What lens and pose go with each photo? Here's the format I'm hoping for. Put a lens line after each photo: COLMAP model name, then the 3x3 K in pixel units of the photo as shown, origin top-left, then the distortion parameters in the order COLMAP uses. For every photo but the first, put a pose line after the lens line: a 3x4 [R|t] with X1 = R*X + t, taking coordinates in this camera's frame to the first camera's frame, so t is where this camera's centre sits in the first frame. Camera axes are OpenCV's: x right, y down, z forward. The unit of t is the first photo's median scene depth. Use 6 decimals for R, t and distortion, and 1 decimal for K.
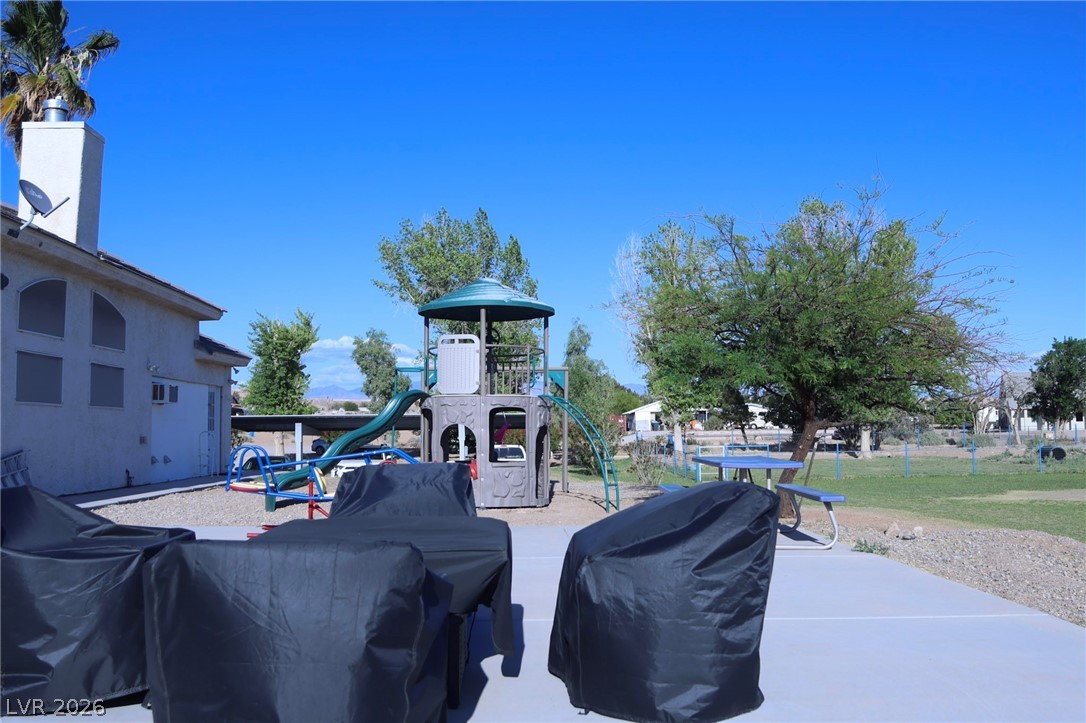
lens RADIAL K [[970.3, 0, 543.0], [0, 970.3, 361.5], [0, 0, 1]] dist [-0.132660, 0.114320]
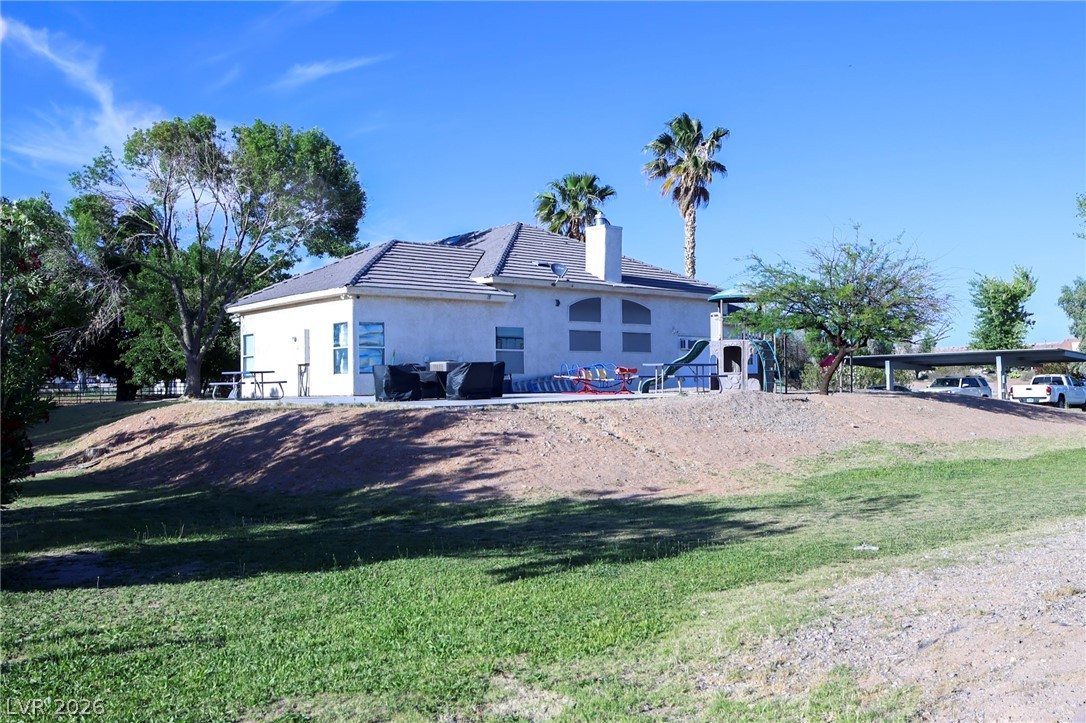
lens RADIAL K [[970.3, 0, 543.0], [0, 970.3, 361.5], [0, 0, 1]] dist [-0.132660, 0.114320]
pose [[0.605961, -0.024408, -0.795119, 0.604318], [0.064627, 0.997736, 0.018624, 0.007350], [0.792865, -0.062672, 0.606167, -0.263135]]
